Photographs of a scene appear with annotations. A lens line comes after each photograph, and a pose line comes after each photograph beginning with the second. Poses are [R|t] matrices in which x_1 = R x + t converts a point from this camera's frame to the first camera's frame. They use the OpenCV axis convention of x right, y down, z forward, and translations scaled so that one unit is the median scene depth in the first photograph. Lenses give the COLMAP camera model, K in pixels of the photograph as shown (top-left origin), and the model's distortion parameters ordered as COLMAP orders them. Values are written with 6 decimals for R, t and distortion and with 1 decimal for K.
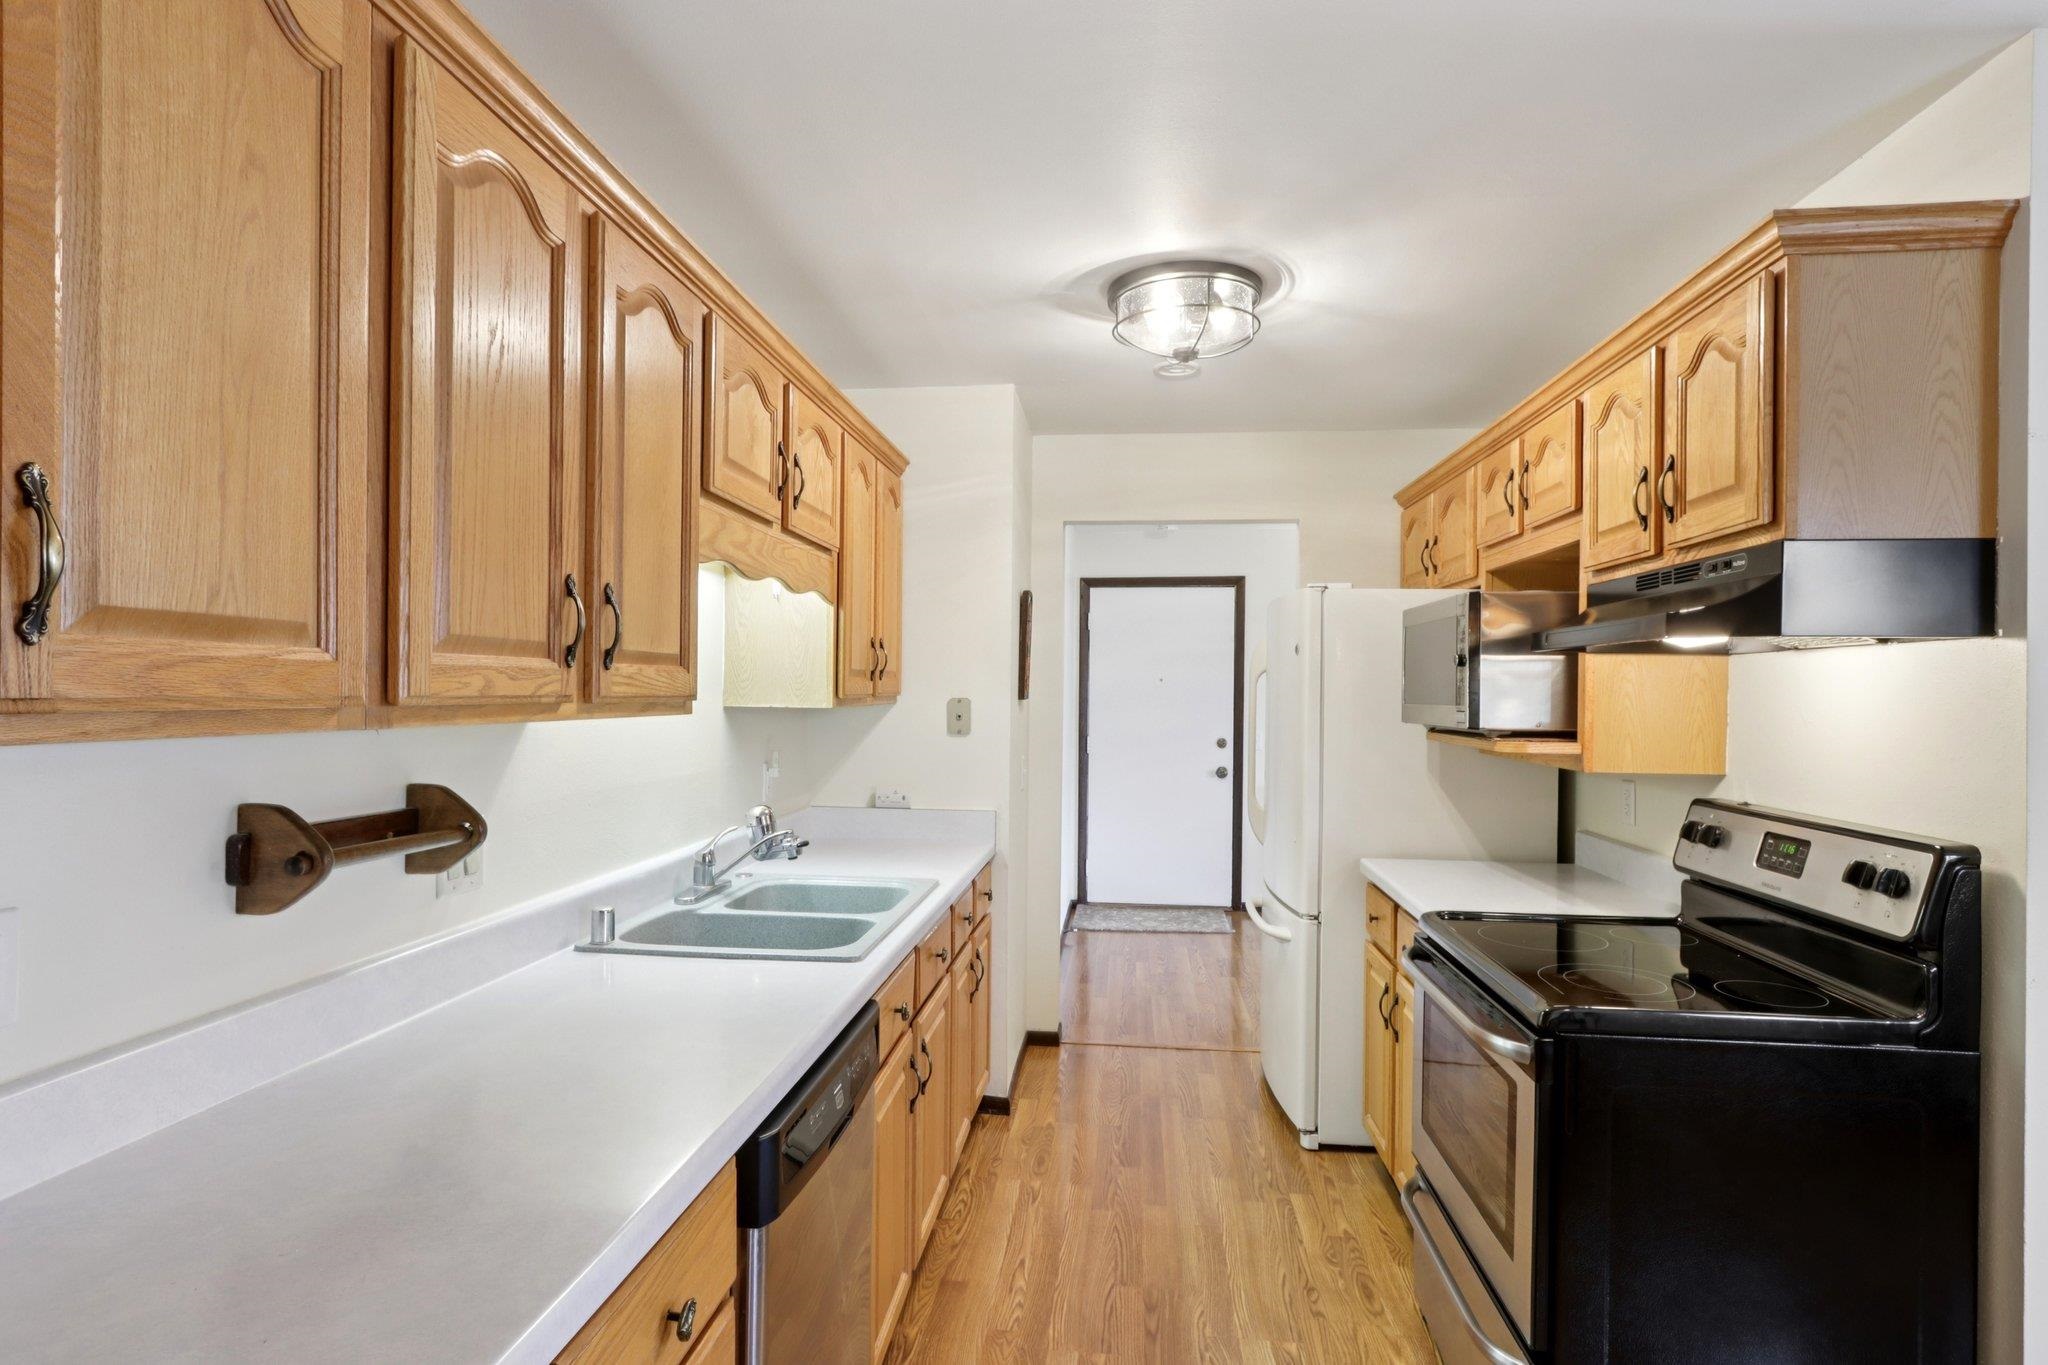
lens RADIAL K [[1085.9, 0, 1024.3], [0, 1085.9, 696.9], [0, 0, 1]] dist [-0.000571, 0.000754]
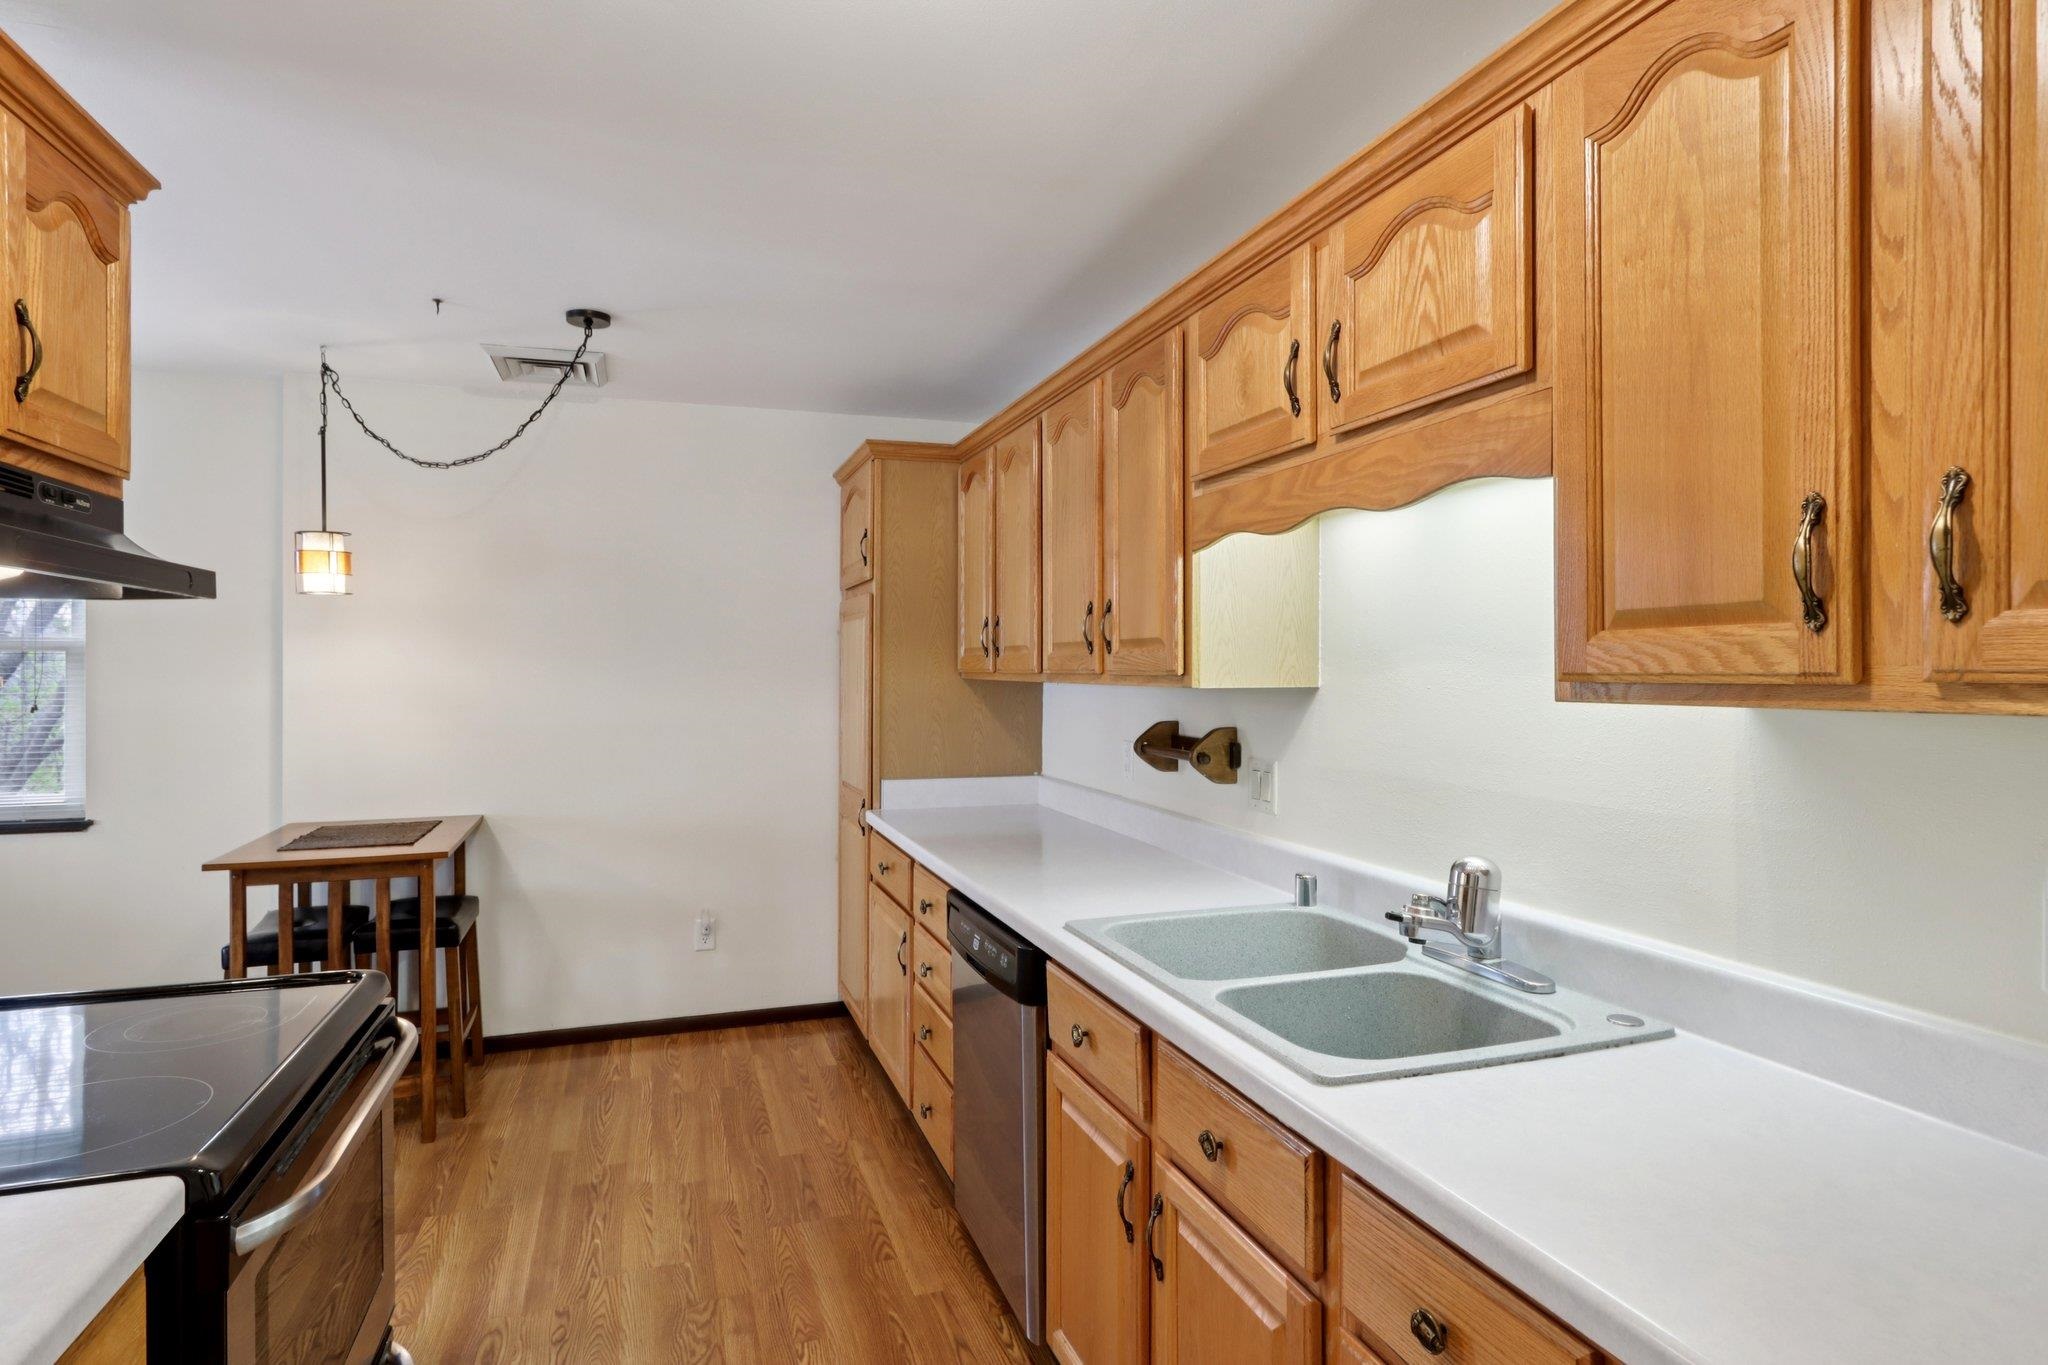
lens RADIAL K [[1097.4, 0, 998.6], [0, 1097.4, 678.3], [0, 0, 1]] dist [-0.002140, 0.000906]
pose [[-0.917092, -0.003044, -0.398663, 0.330371], [-0.007725, 0.999919, 0.010135, -0.004579], [0.398600, 0.012375, -0.917042, 1.959156]]
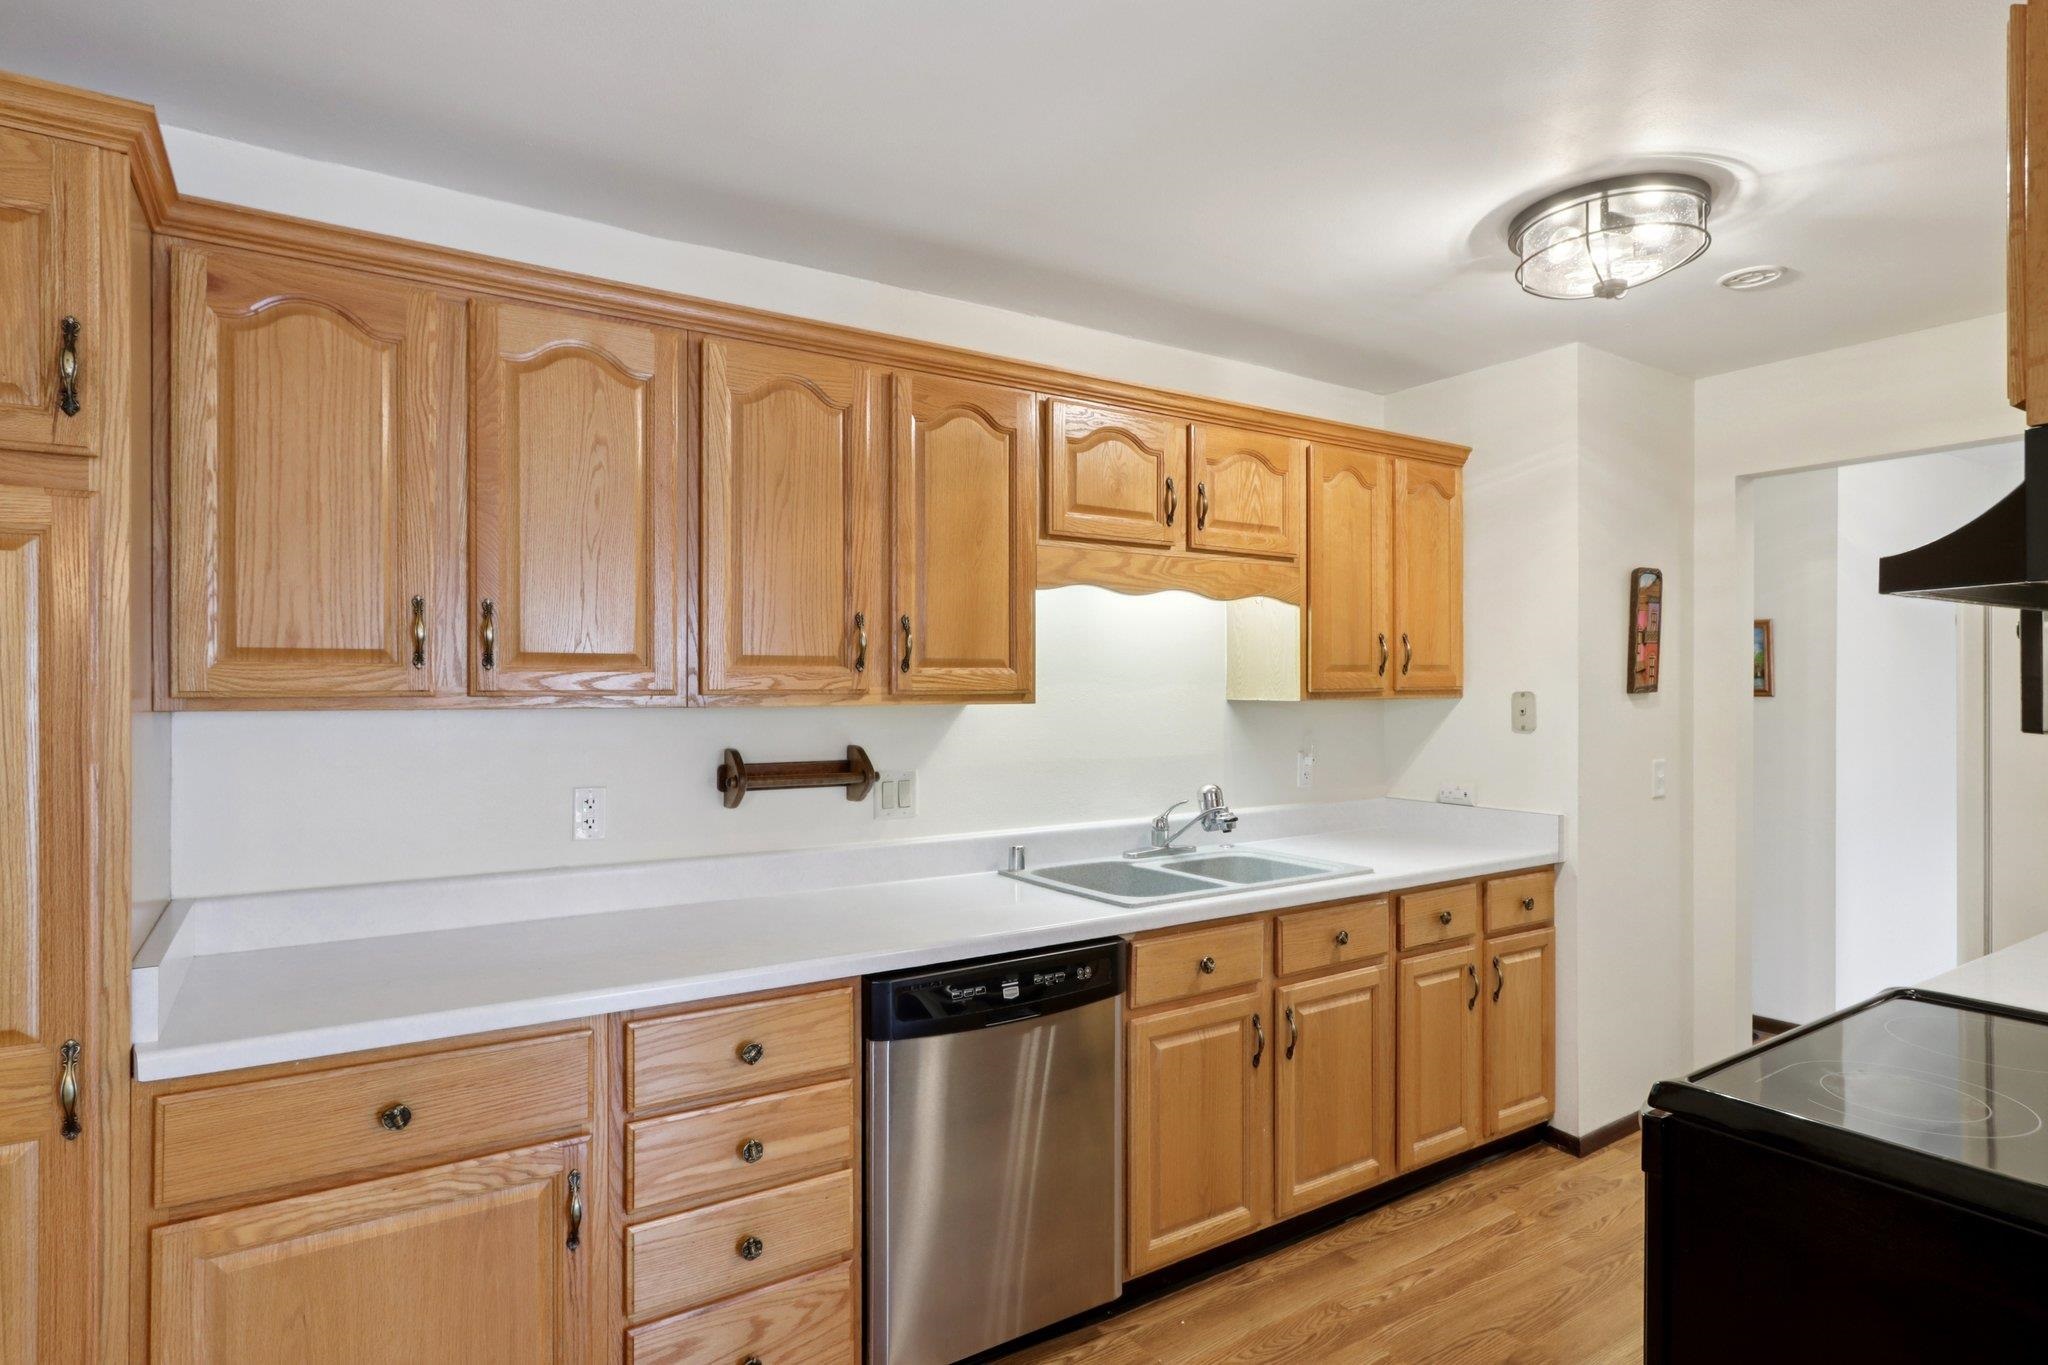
lens RADIAL K [[1095.5, 0, 1020.3], [0, 1095.5, 686.9], [0, 0, 1]] dist [-0.000990, 0.002428]
pose [[0.635968, -0.010926, -0.771638, 0.724119], [0.003863, 0.999932, -0.010975, 0.010155], [0.771706, 0.003999, 0.635967, 0.127511]]
